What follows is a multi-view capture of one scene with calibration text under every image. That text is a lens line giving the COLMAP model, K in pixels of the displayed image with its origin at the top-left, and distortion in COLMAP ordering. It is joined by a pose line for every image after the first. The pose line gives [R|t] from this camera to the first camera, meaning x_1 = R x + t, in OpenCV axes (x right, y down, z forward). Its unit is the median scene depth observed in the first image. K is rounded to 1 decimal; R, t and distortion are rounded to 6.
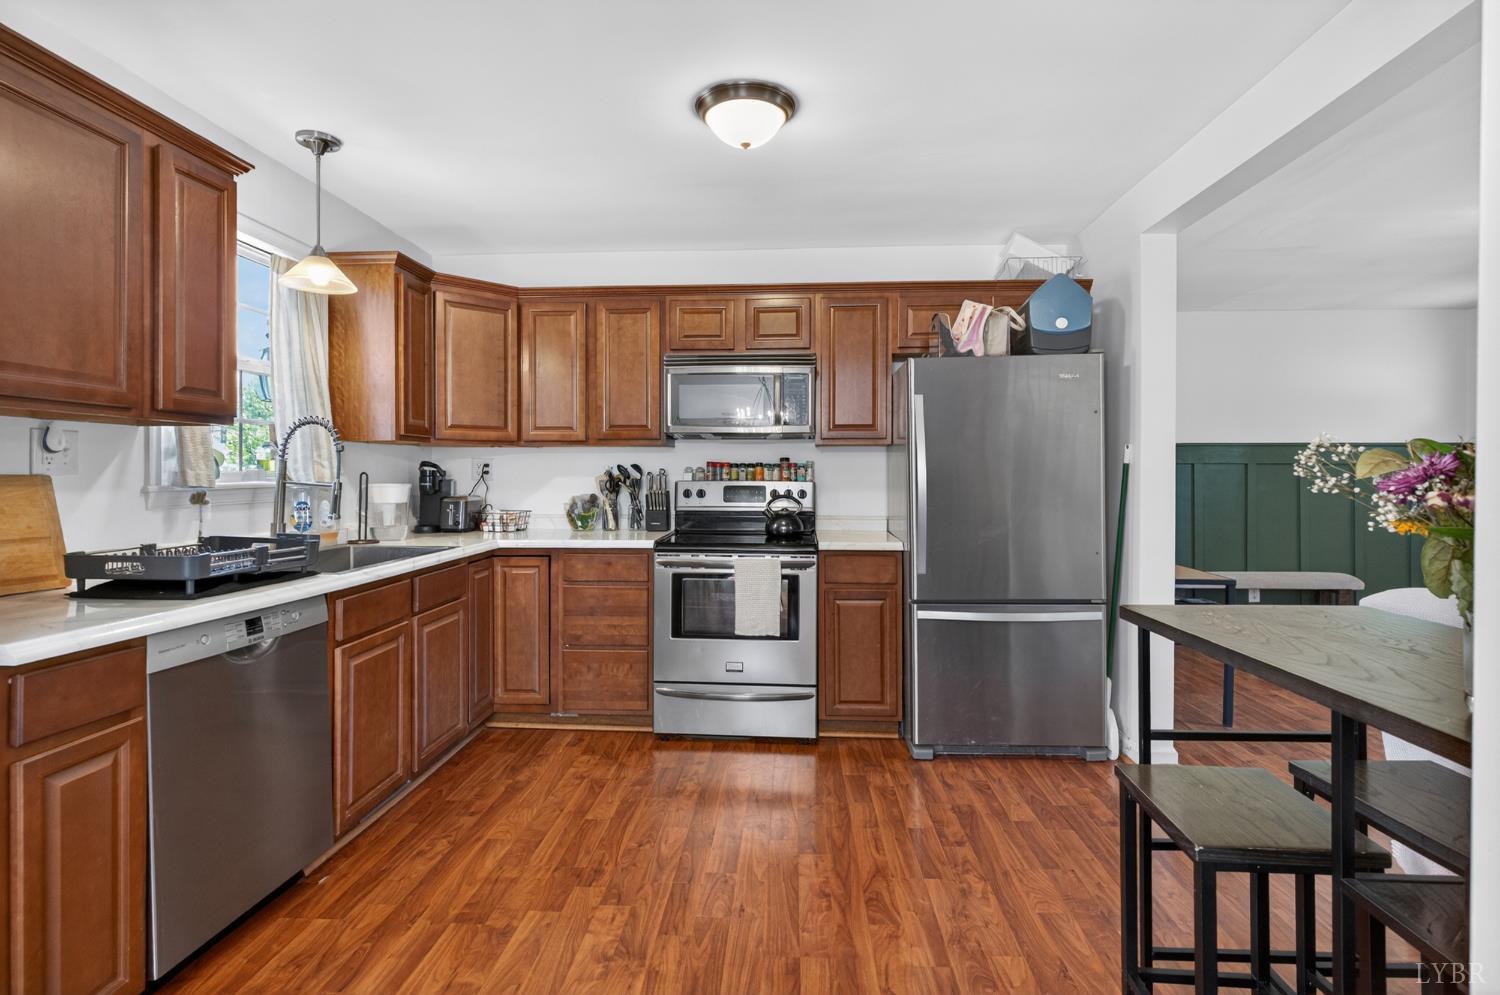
lens RADIAL K [[720.7, 0, 754.2], [0, 720.7, 476.8], [0, 0, 1]] dist [0.003306, -0.002189]
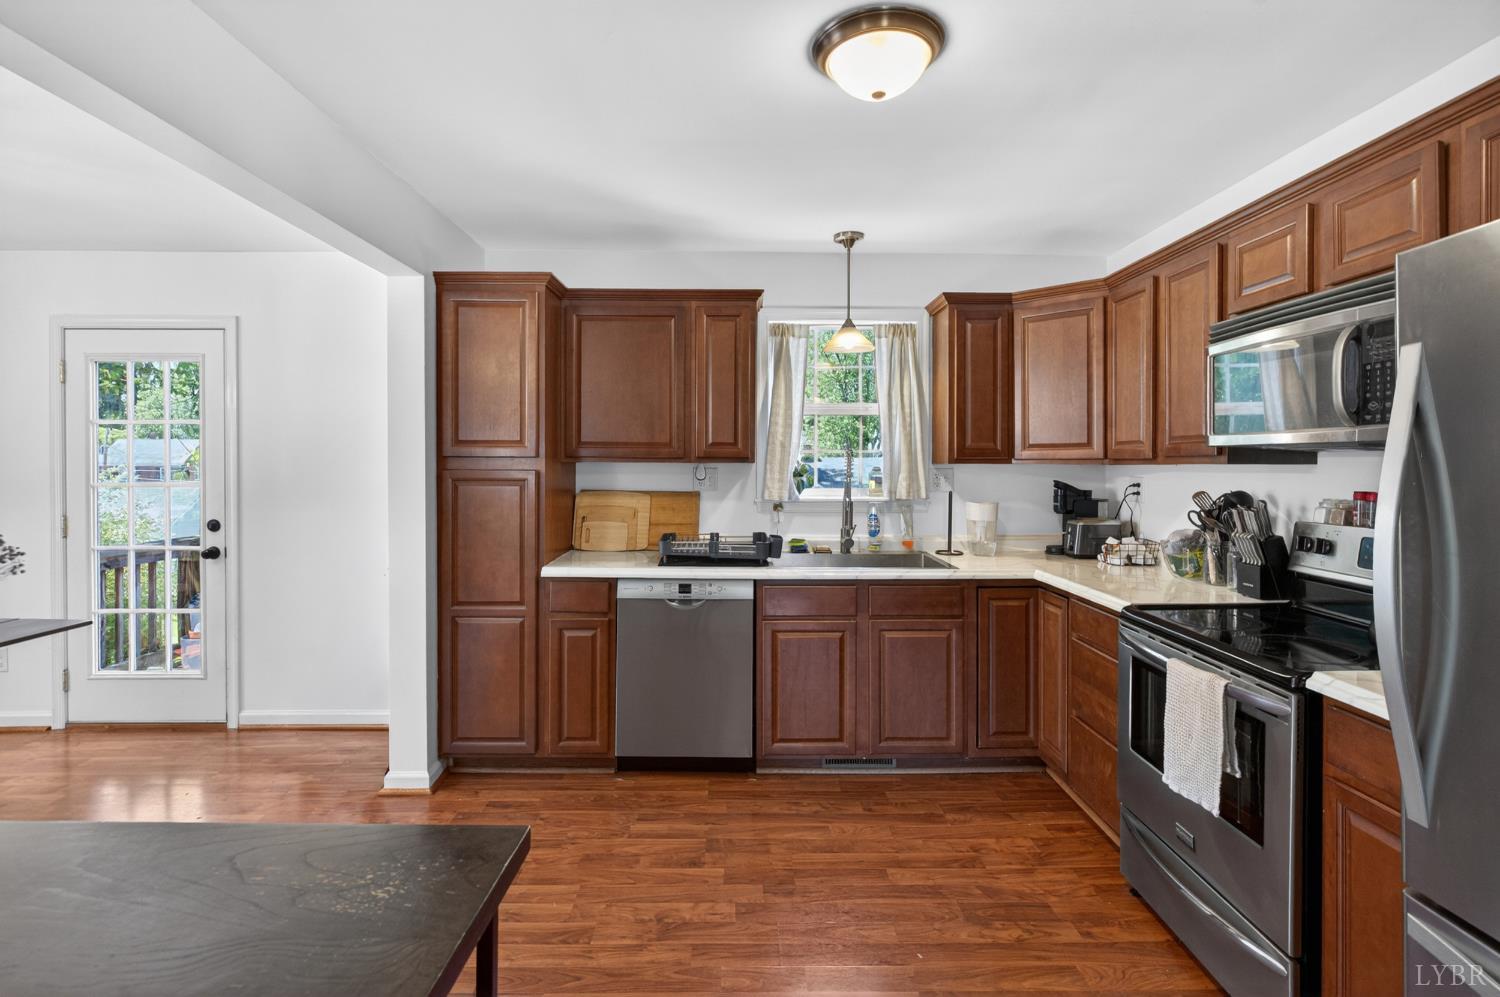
lens RADIAL K [[720.7, 0, 751.4], [0, 720.7, 463.6], [0, 0, 1]] dist [0.003306, -0.002189]
pose [[0.073487, -0.000365, -0.997296, 0.690967], [-0.007563, 0.999971, -0.000923, -0.056627], [0.997267, 0.007610, 0.073482, 0.737691]]
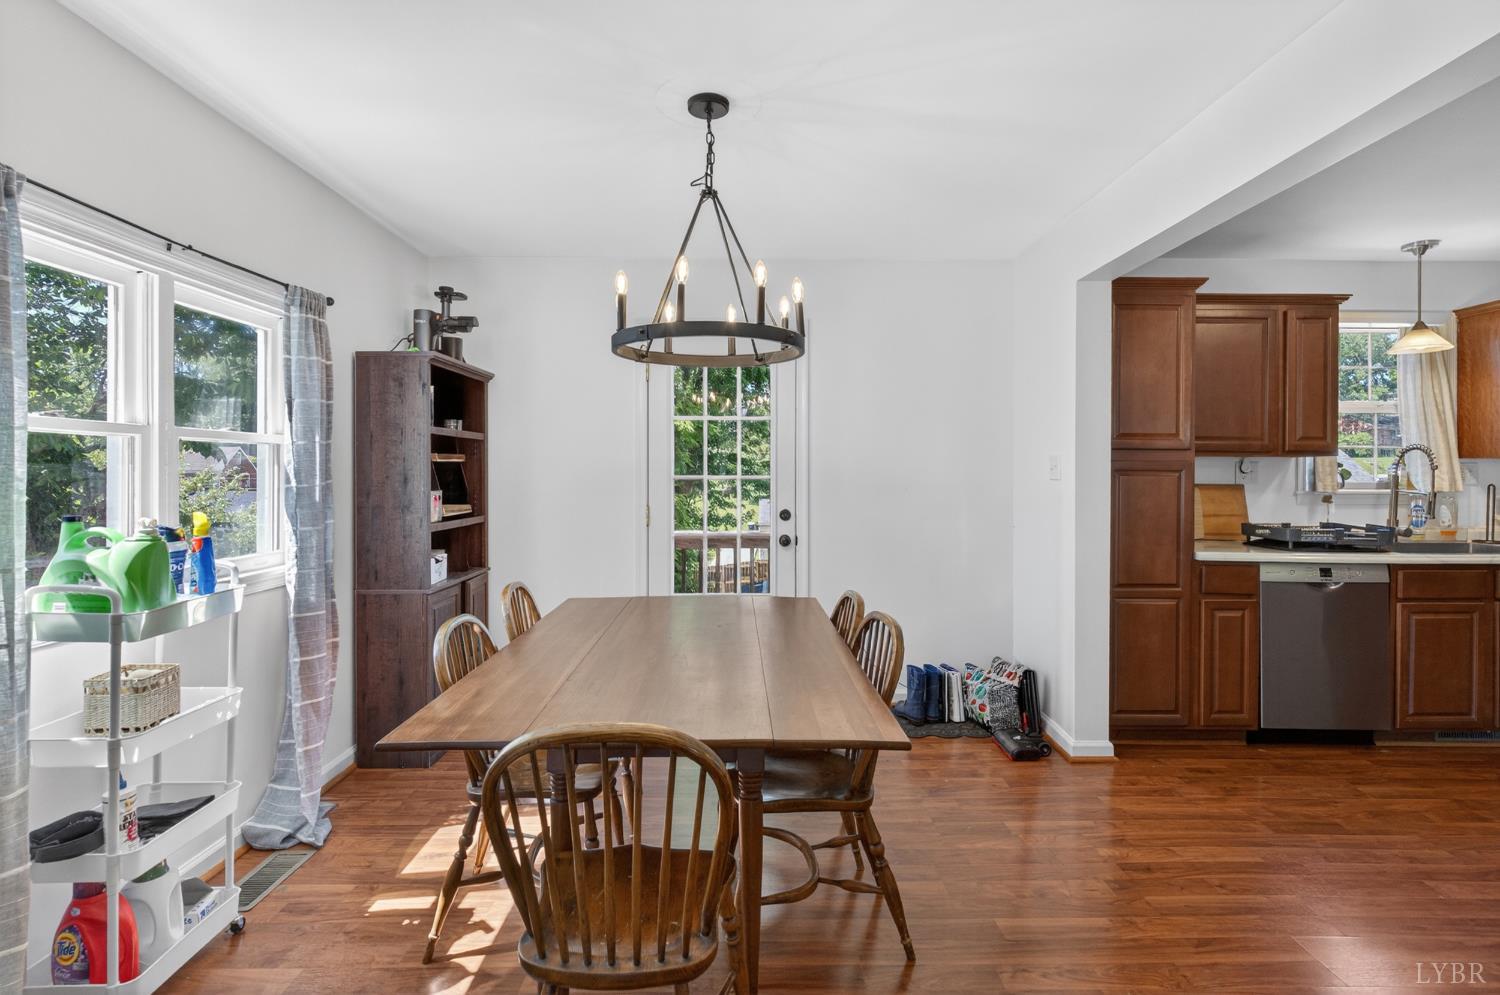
lens RADIAL K [[720.7, 0, 755.2], [0, 720.7, 466.3], [0, 0, 1]] dist [0.003306, -0.002189]
pose [[0.070974, -0.004600, -0.997468, 0.700929], [-0.009450, 0.999941, -0.005284, -0.022015], [0.997433, 0.009801, 0.070926, -0.378047]]
